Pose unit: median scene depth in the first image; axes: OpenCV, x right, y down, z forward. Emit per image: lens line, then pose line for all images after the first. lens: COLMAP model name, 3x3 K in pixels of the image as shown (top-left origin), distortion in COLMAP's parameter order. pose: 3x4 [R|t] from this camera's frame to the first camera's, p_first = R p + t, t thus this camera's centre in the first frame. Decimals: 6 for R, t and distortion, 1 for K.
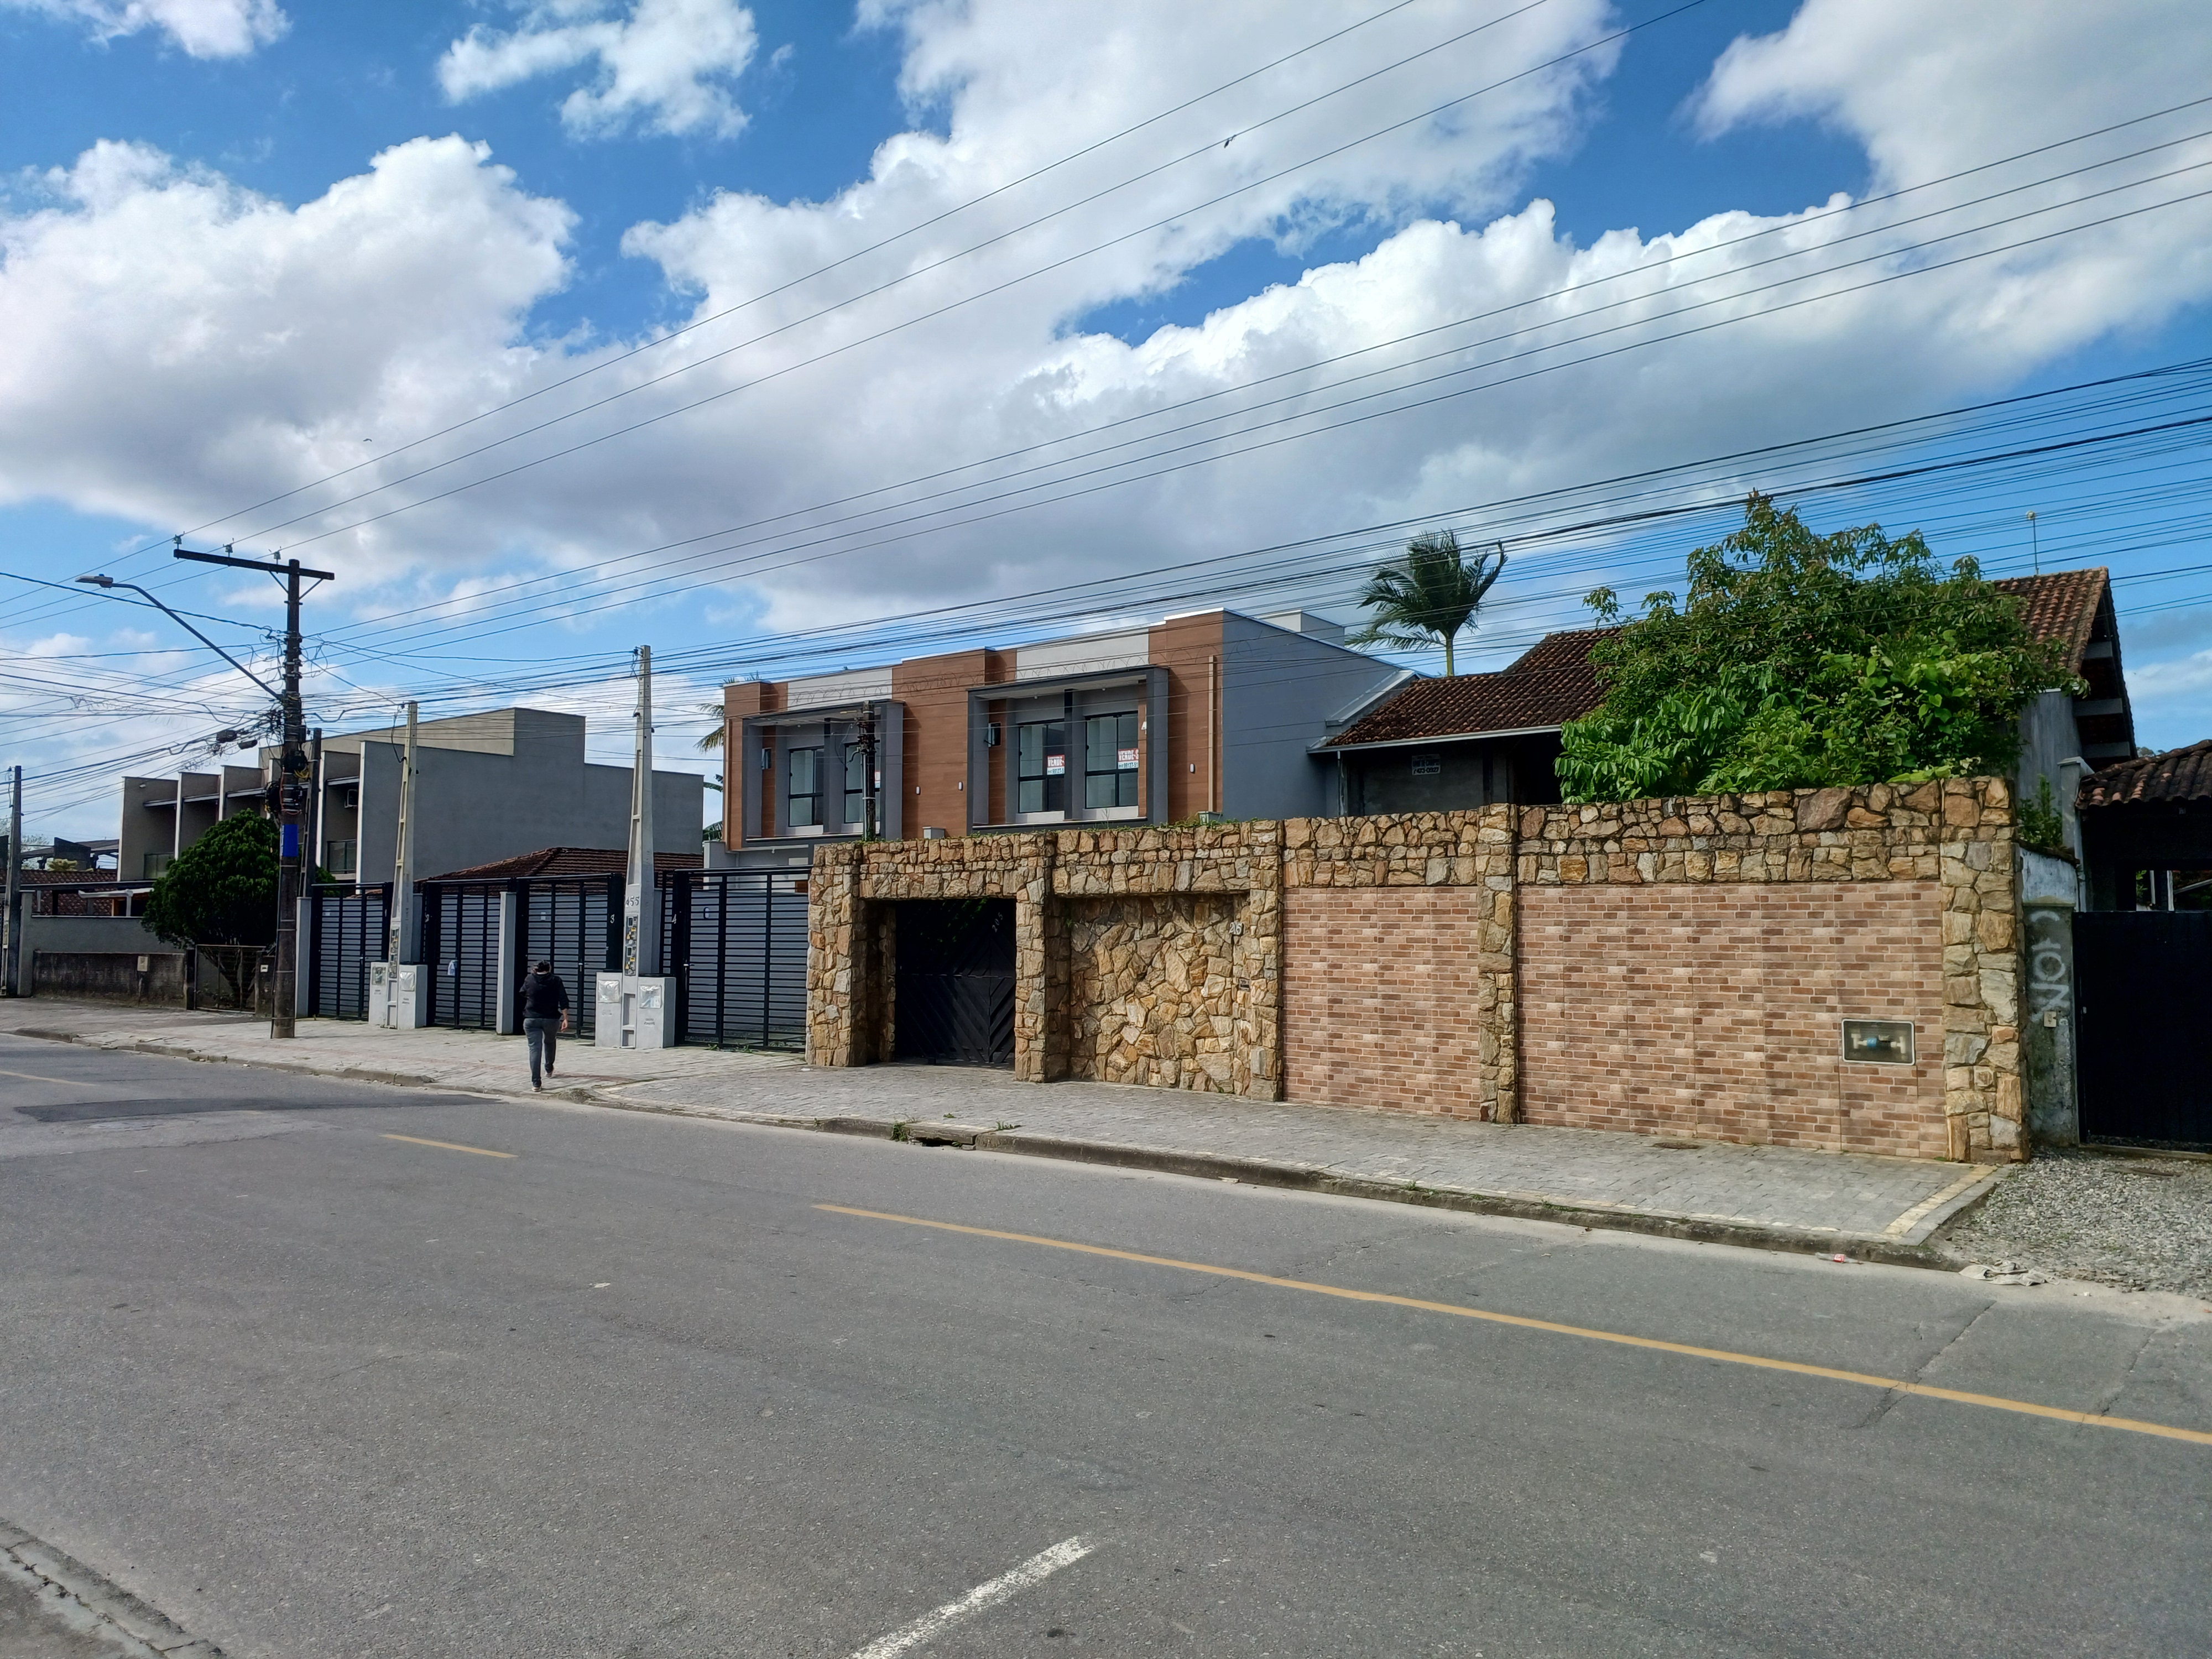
lens RADIAL K [[1410.5, 0, 1115.8], [0, 1410.5, 819.4], [0, 0, 1]] dist [0.071395, -0.099910]
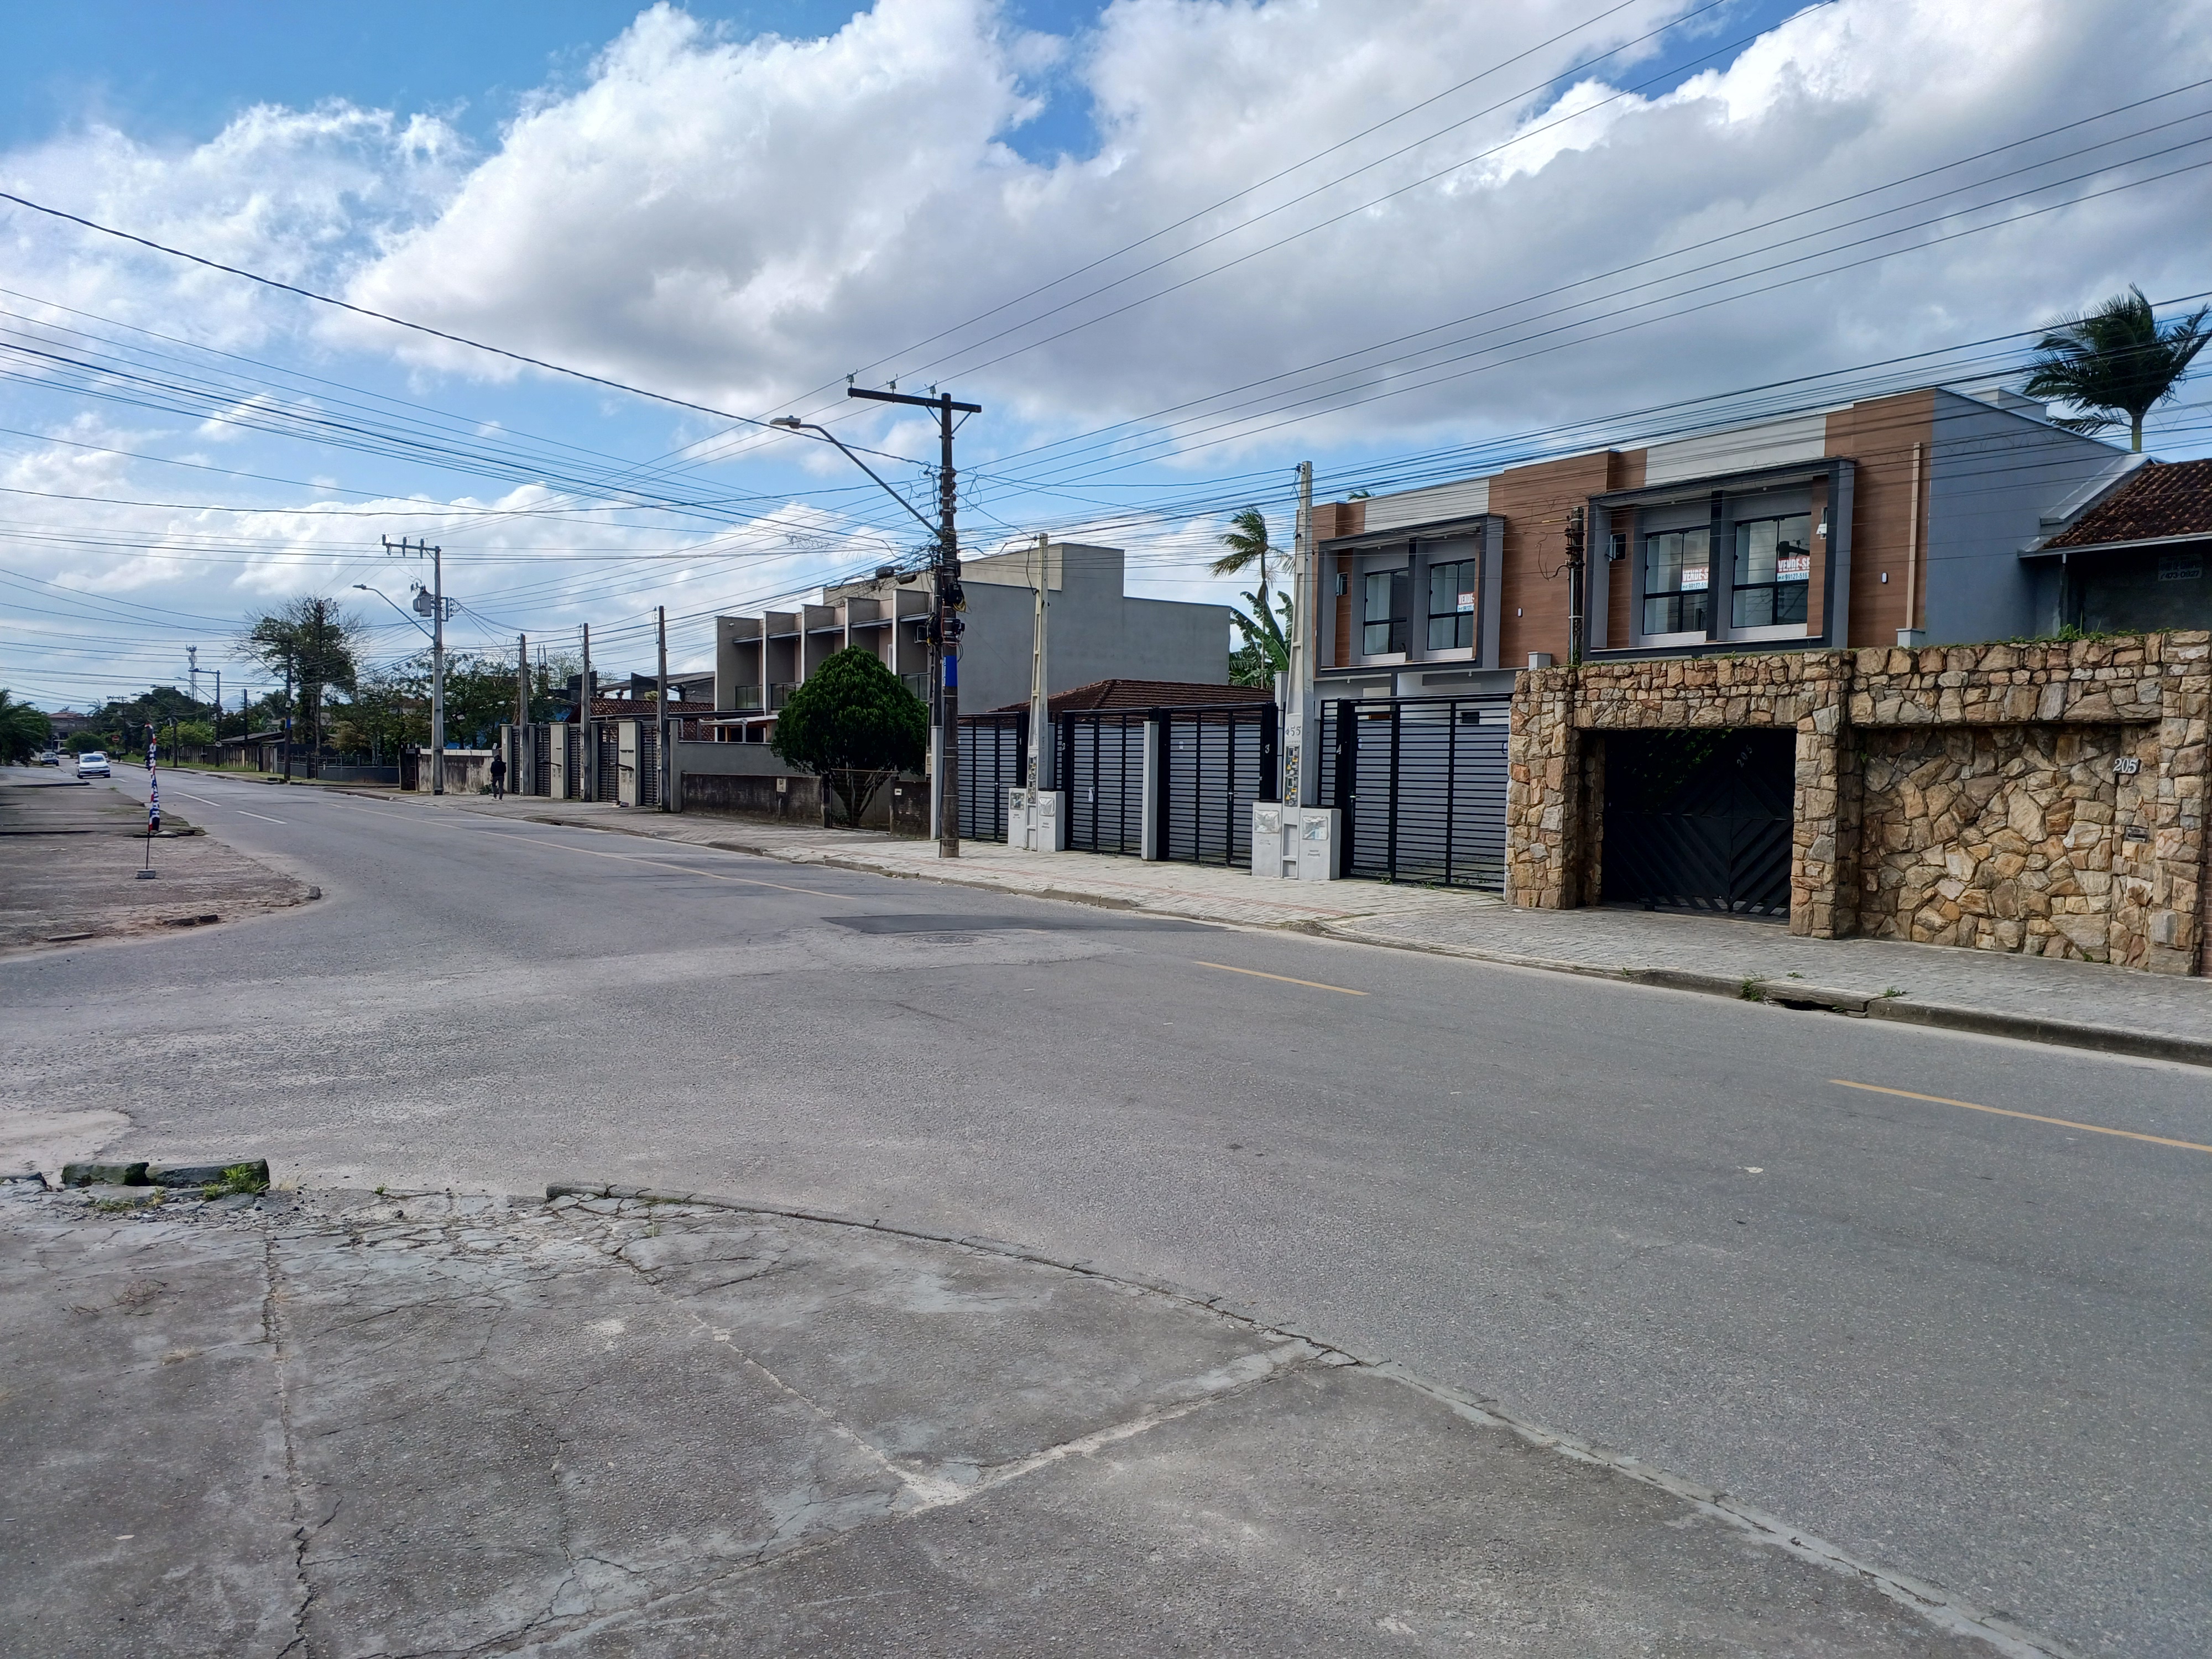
lens RADIAL K [[1410.5, 0, 1115.8], [0, 1410.5, 819.4], [0, 0, 1]] dist [0.071395, -0.099910]
pose [[0.960099, 0.022018, -0.278794, -0.208655], [0.010876, 0.993202, 0.115891, 0.005111], [0.279450, -0.114298, 0.953333, 0.039692]]
